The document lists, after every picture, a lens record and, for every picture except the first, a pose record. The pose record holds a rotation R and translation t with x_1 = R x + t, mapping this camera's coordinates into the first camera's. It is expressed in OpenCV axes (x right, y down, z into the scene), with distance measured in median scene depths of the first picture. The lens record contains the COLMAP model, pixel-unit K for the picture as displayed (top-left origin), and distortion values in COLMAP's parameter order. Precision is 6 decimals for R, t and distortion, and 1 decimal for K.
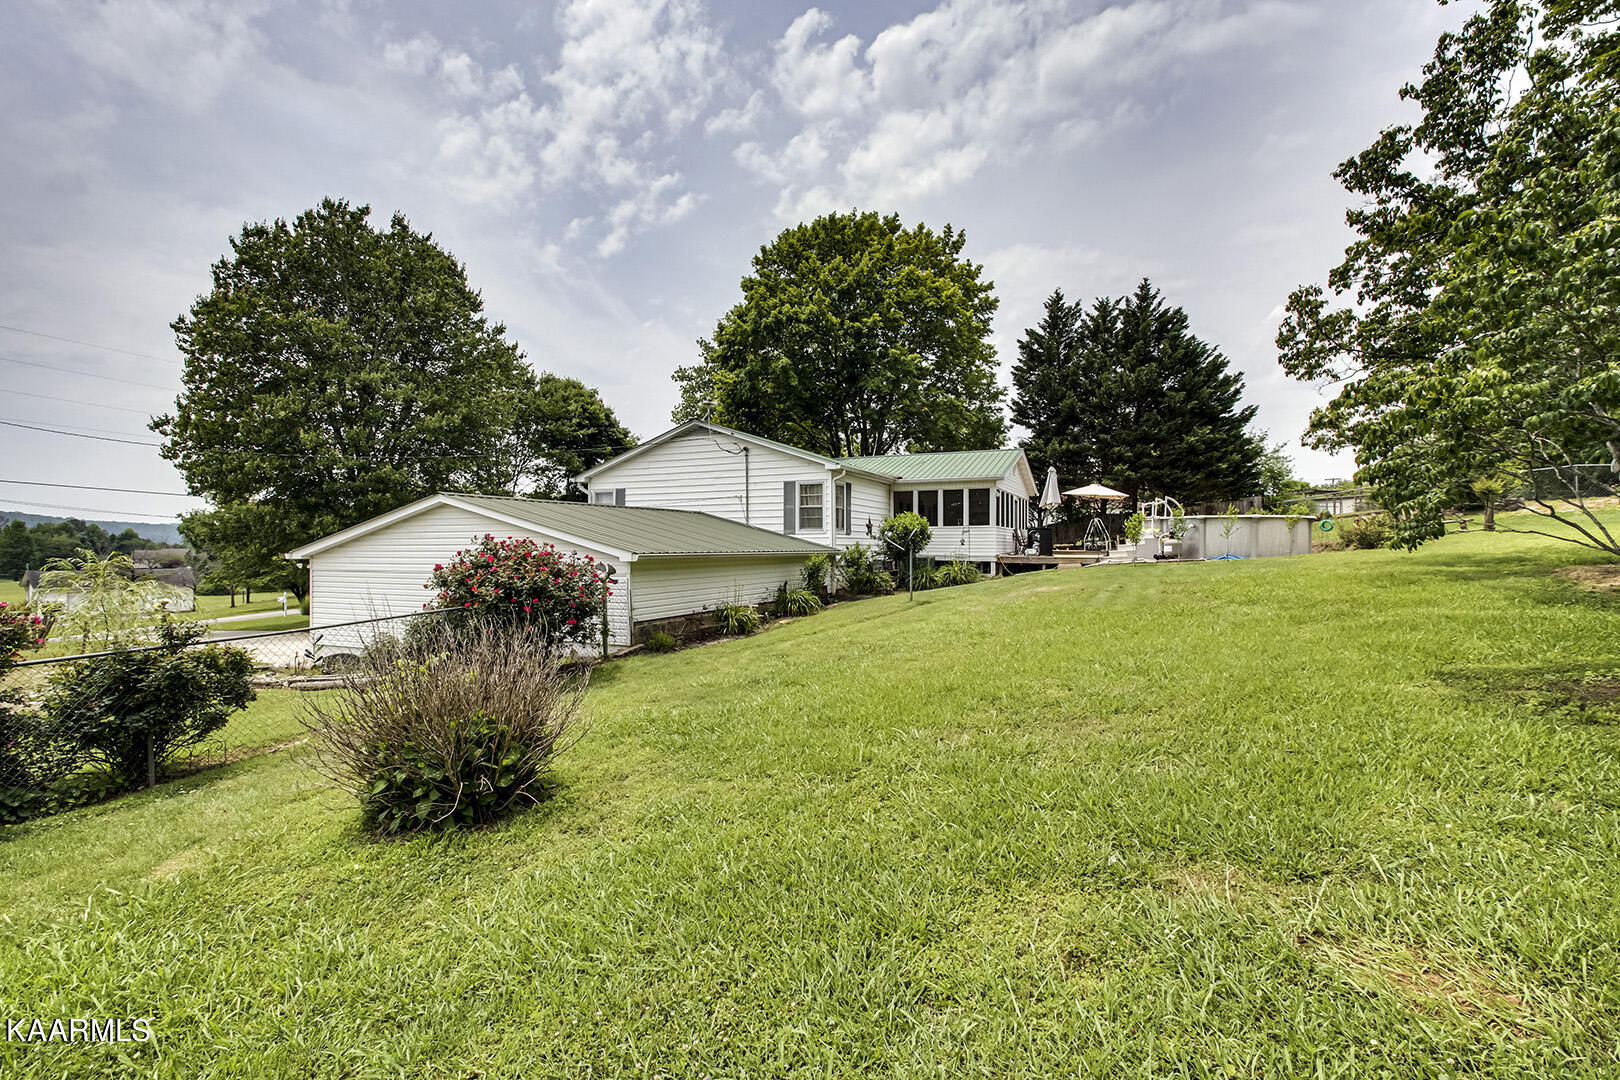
lens RADIAL K [[746.7, 0, 814.4], [0, 746.7, 552.3], [0, 0, 1]] dist [-0.004570, -0.002886]
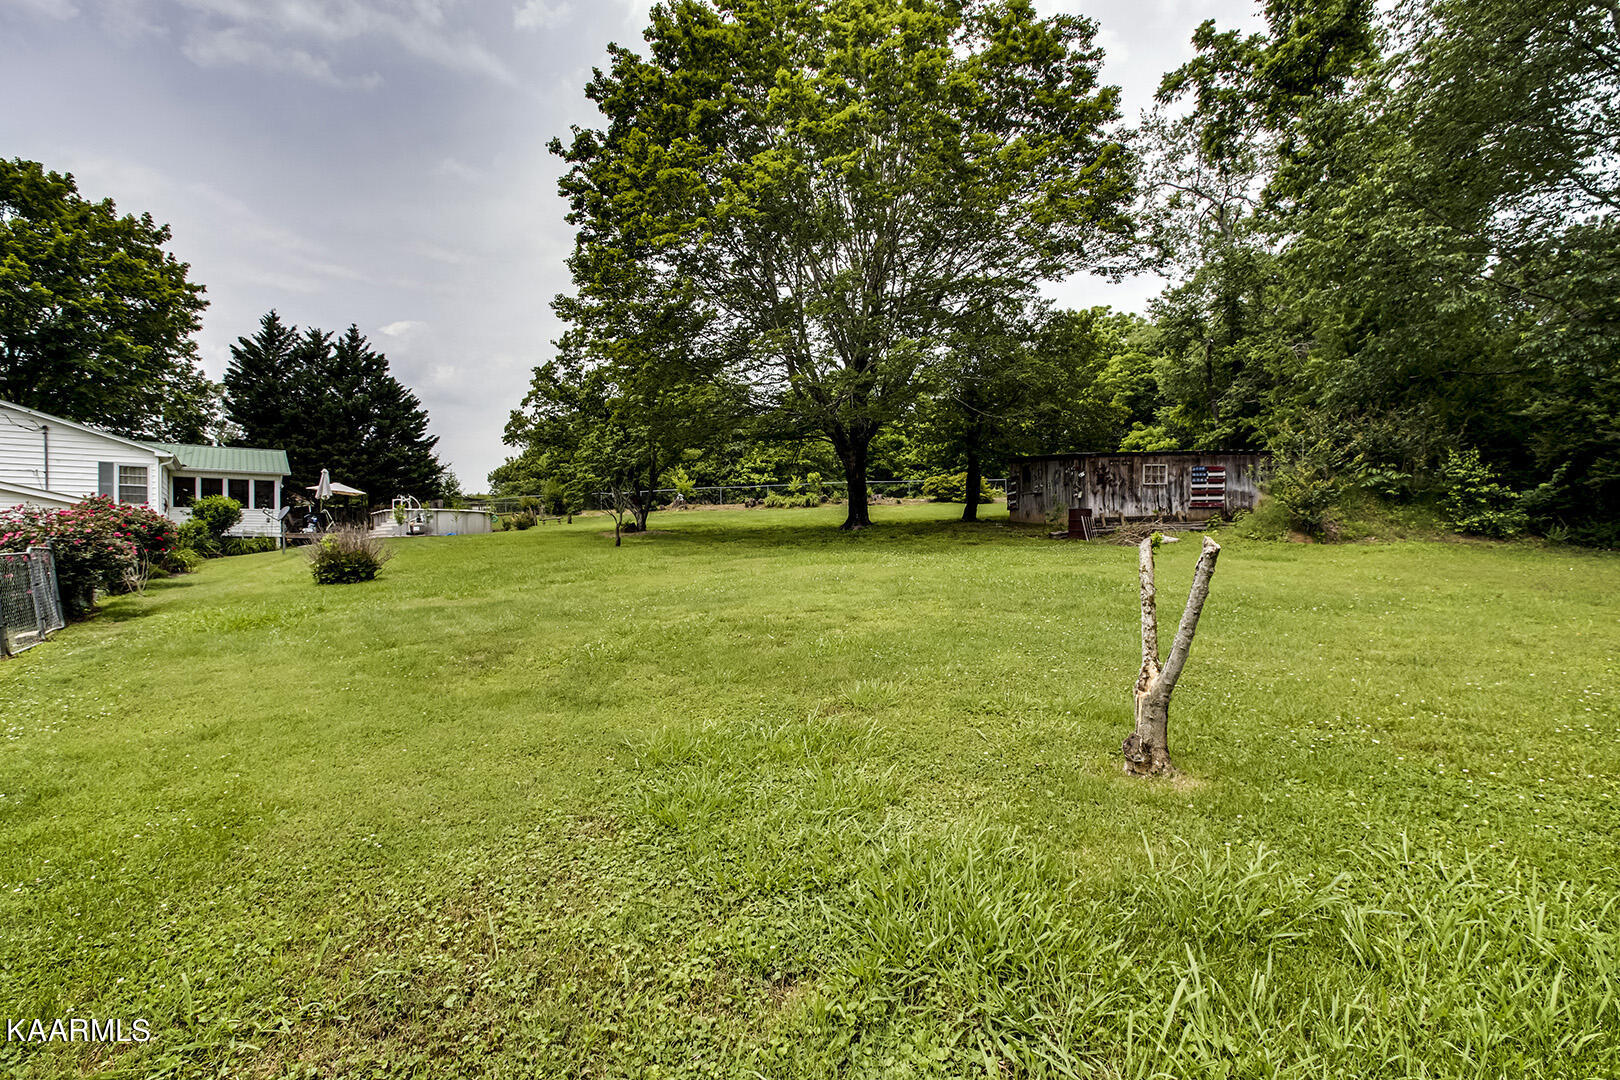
lens RADIAL K [[746.7, 0, 813.6], [0, 746.7, 547.8], [0, 0, 1]] dist [-0.004570, -0.002886]
pose [[0.473799, 0.002380, 0.880630, -0.311497], [0.008532, 0.999937, -0.007293, 0.032610], [-0.880592, 0.010969, 0.473749, -0.298325]]
